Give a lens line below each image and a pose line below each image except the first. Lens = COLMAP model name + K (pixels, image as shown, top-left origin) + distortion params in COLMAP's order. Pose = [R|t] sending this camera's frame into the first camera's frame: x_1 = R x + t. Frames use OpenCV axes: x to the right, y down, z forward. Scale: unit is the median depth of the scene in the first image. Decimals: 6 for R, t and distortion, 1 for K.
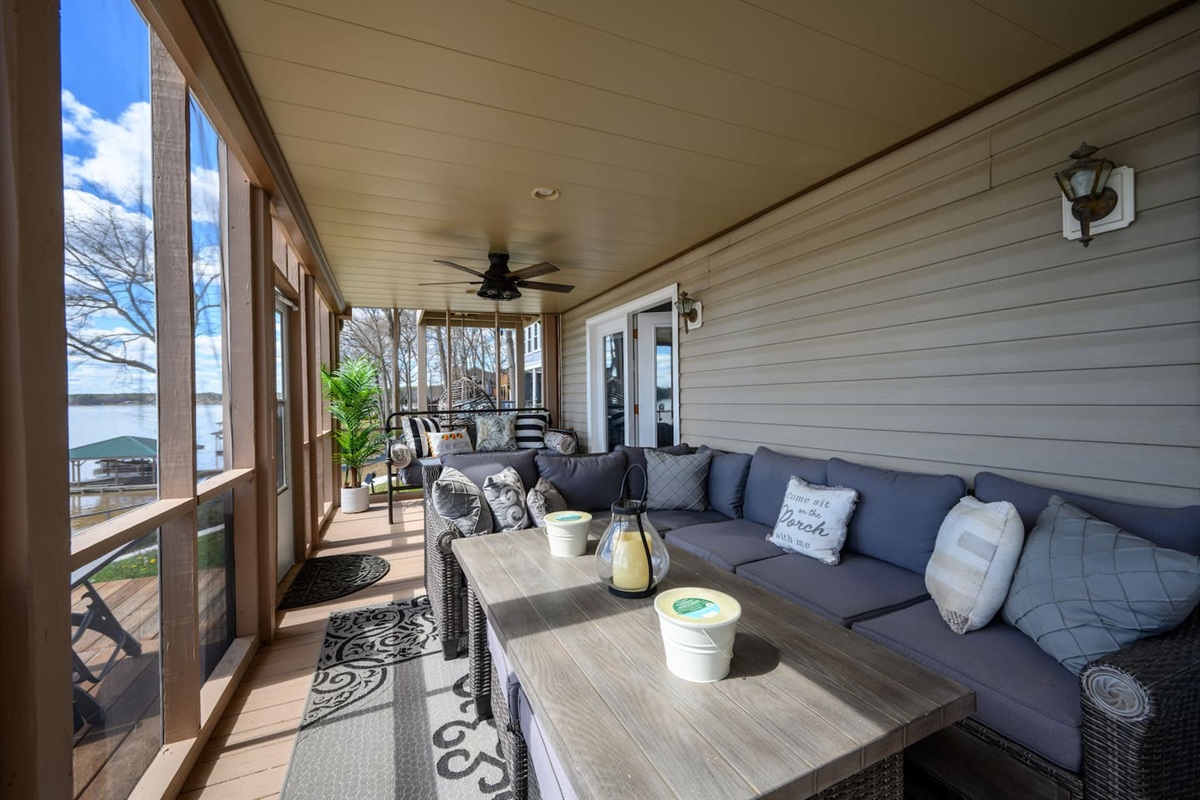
lens RADIAL K [[476.1, 0, 602.1], [0, 476.1, 399.2], [0, 0, 1]] dist [-0.000899, -0.000099]
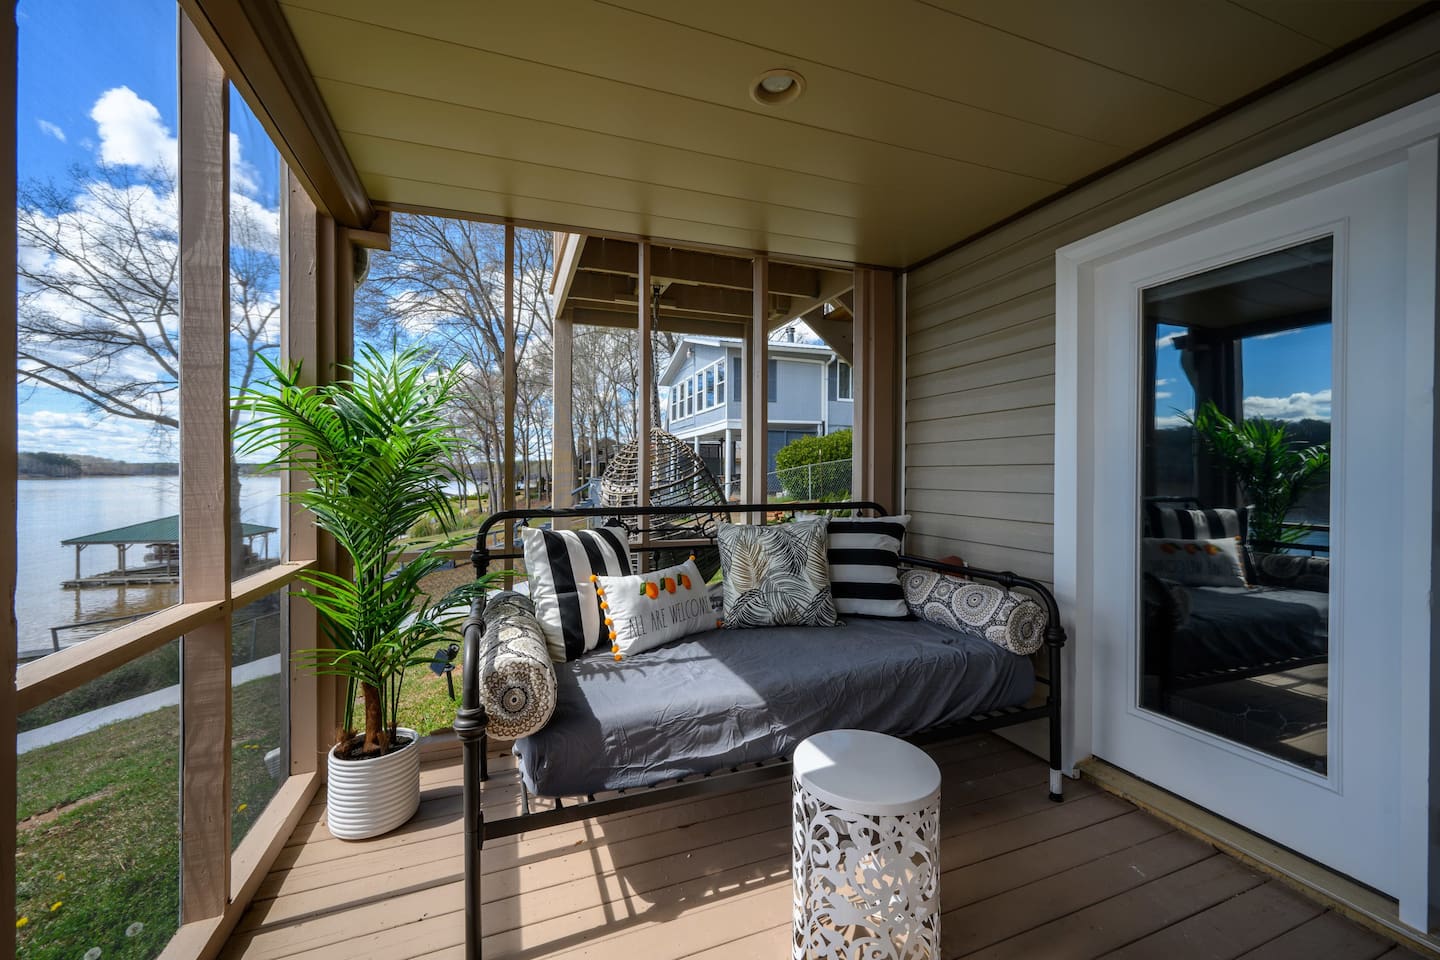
lens RADIAL K [[571.3, 0, 719.9], [0, 571.3, 479.1], [0, 0, 1]] dist [-0.000899, -0.000099]
pose [[0.998177, 0.019148, -0.057243, -0.225570], [-0.019209, 0.999815, -0.000512, 0.002111], [0.057223, 0.001611, 0.998360, 0.528400]]
